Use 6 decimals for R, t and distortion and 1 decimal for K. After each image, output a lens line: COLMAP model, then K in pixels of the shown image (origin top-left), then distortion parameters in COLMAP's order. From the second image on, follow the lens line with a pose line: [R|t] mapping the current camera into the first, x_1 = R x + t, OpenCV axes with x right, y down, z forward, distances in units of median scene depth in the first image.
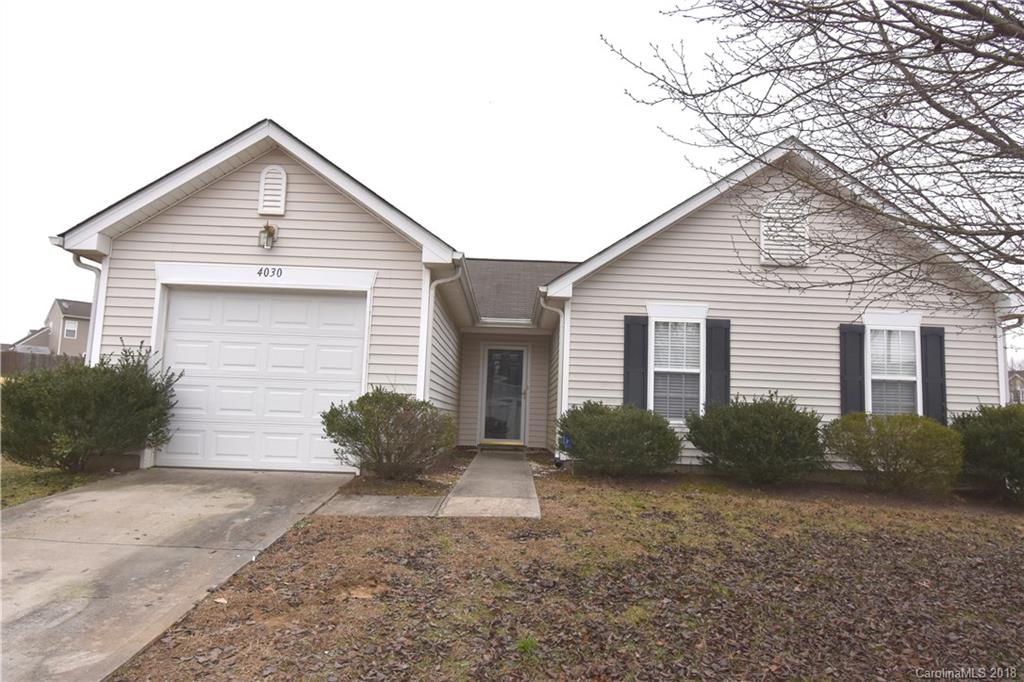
lens RADIAL K [[662.7, 0, 512.0], [0, 662.7, 341.0], [0, 0, 1]] dist [-0.006112, -0.000486]
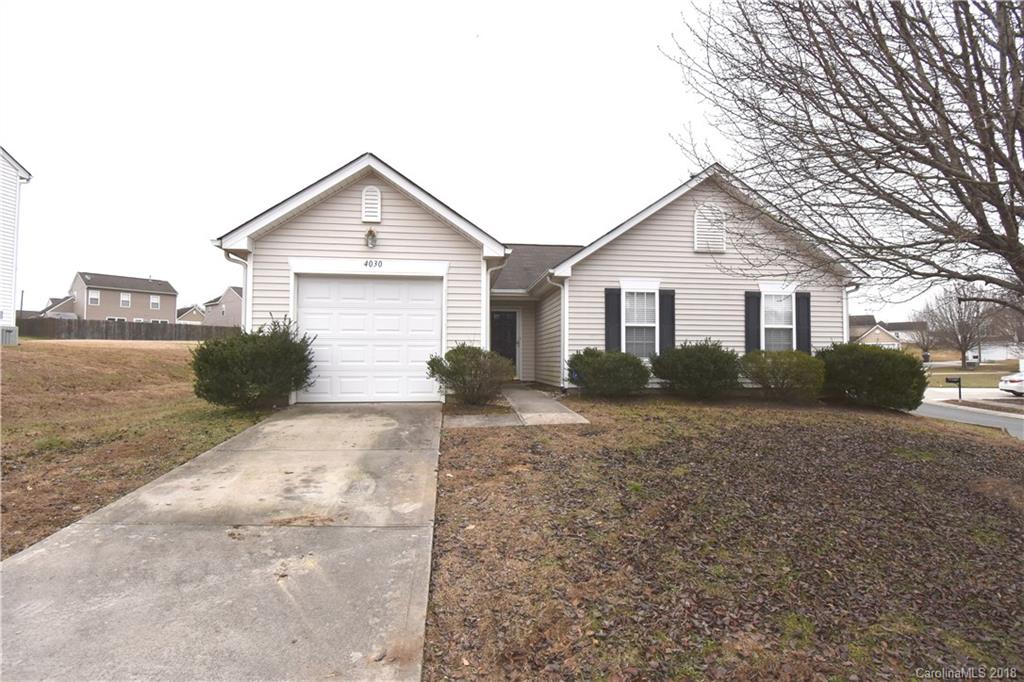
lens RADIAL K [[521.2, 0, 512.0], [0, 521.2, 341.0], [0, 0, 1]] dist [-0.000379, -0.000334]
pose [[0.993720, -0.027541, 0.108452, -0.177808], [0.018608, 0.996415, 0.082529, -0.023350], [-0.110336, -0.079992, 0.990670, -0.130953]]
